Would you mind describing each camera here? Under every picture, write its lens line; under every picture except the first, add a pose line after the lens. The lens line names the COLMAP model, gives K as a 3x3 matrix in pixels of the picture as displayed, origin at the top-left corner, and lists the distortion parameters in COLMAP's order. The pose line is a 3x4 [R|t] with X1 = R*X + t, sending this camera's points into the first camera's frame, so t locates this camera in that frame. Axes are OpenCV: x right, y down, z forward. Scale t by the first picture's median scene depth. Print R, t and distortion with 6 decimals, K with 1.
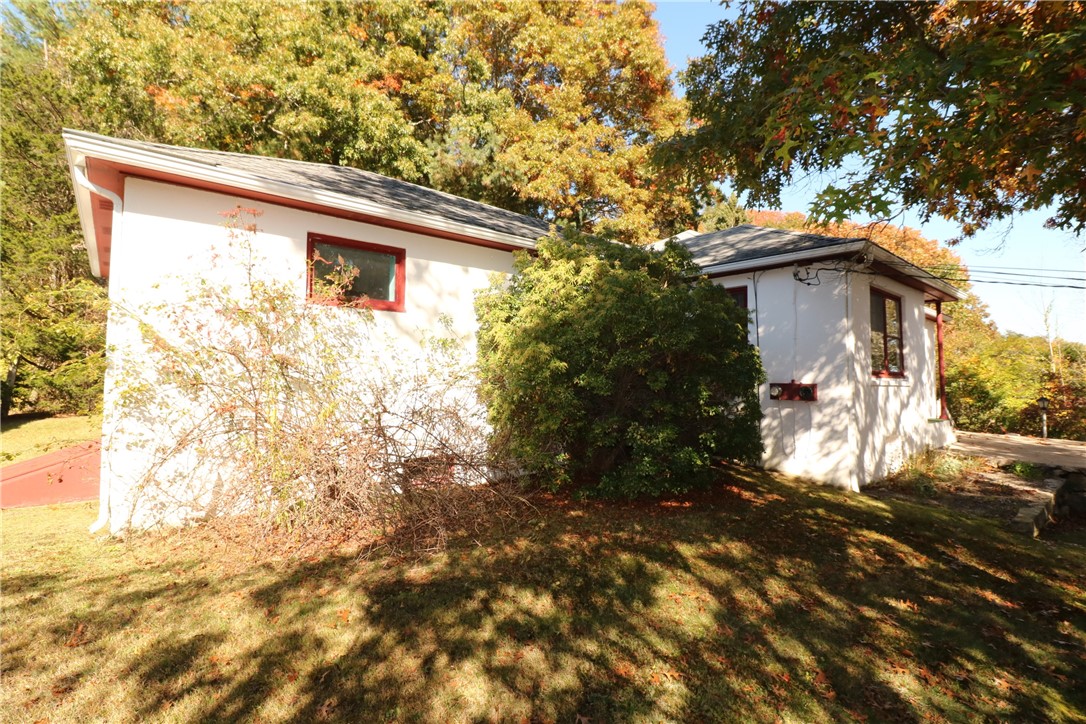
lens RADIAL K [[506.2, 0, 546.0], [0, 506.2, 359.6], [0, 0, 1]] dist [-0.013552, -0.005784]
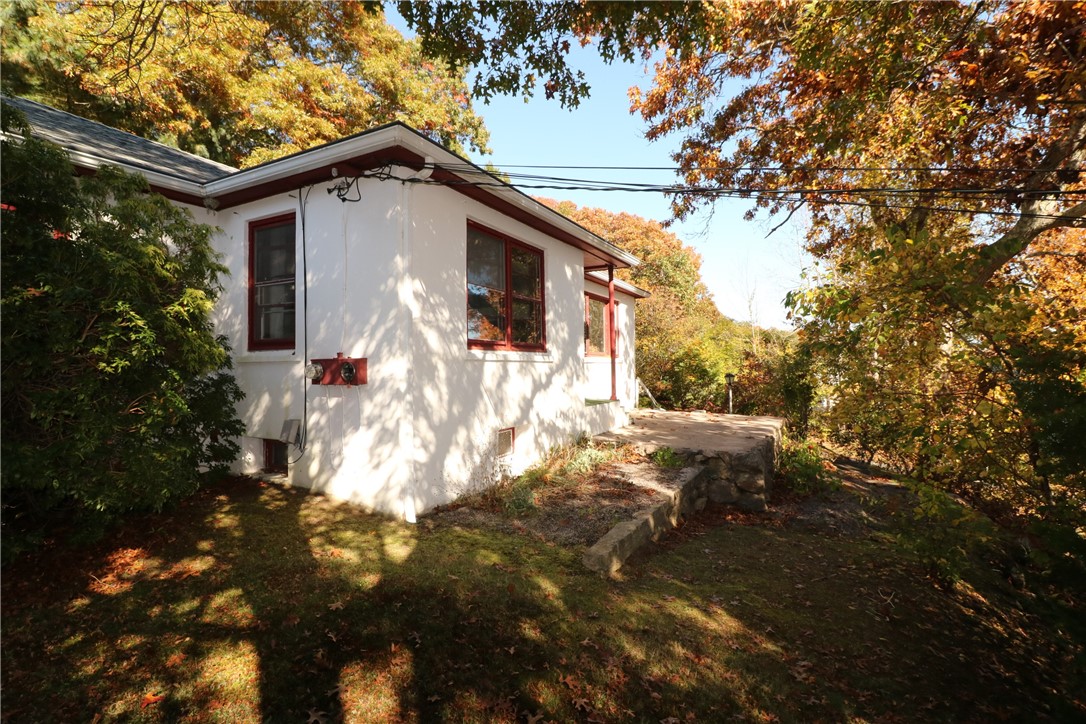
lens RADIAL K [[506.2, 0, 545.2], [0, 506.2, 369.0], [0, 0, 1]] dist [-0.013552, -0.005784]
pose [[0.929701, -0.020862, 0.367723, 0.431438], [0.004375, 0.998950, 0.045610, 0.028990], [-0.368288, -0.040795, 0.928816, 0.264664]]
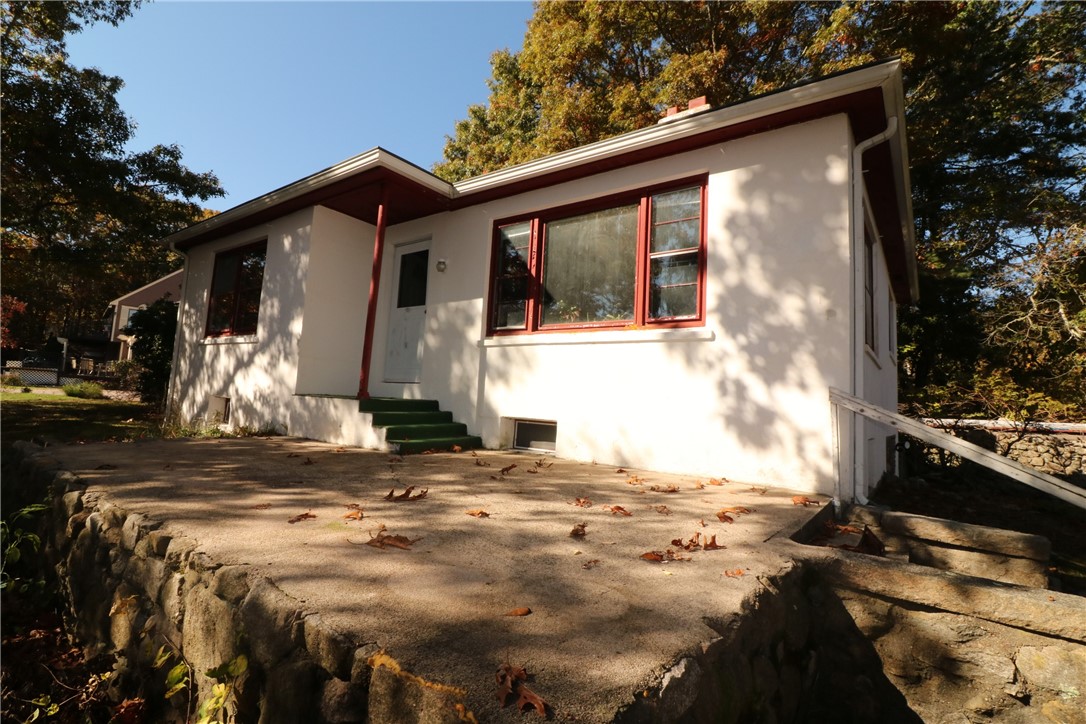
lens RADIAL K [[506.2, 0, 547.3], [0, 506.2, 355.0], [0, 0, 1]] dist [-0.013552, -0.005784]
pose [[0.239307, -0.098352, -0.965950, 1.660220], [-0.021874, 0.994058, -0.106633, 0.154957], [0.970697, 0.046647, 0.235734, 1.302581]]
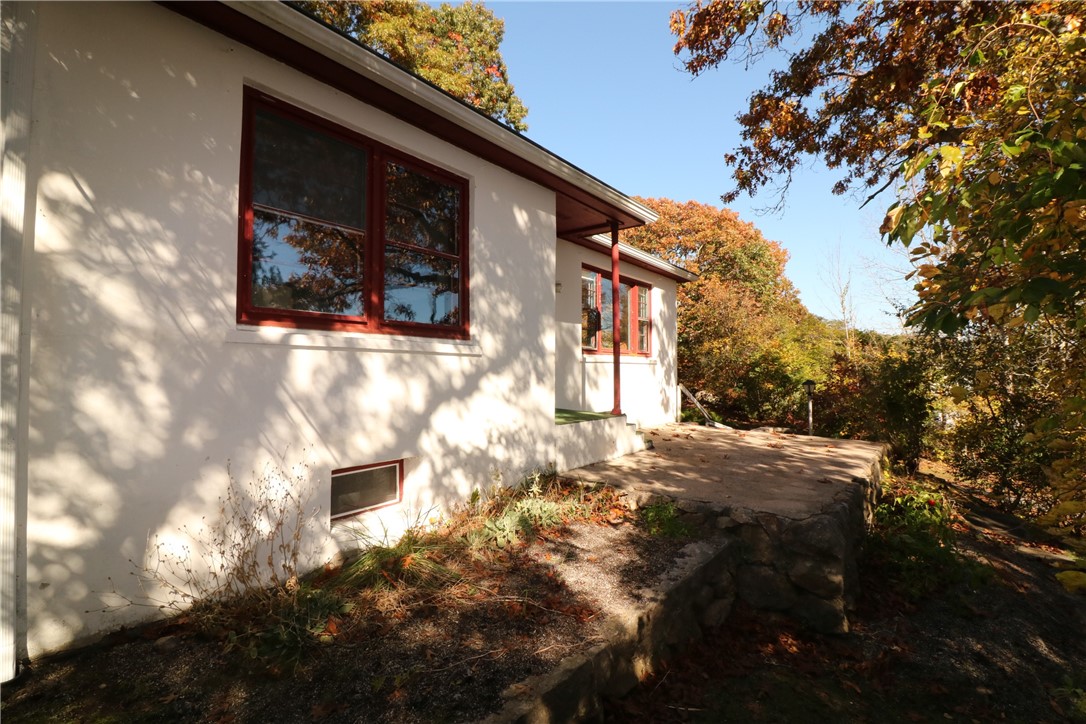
lens RADIAL K [[506.2, 0, 540.9], [0, 506.2, 361.7], [0, 0, 1]] dist [-0.013552, -0.005784]
pose [[0.976858, -0.003608, 0.213857, 0.697668], [-0.001083, 0.999761, 0.021813, 0.050393], [-0.213885, -0.021540, 0.976621, 0.508423]]
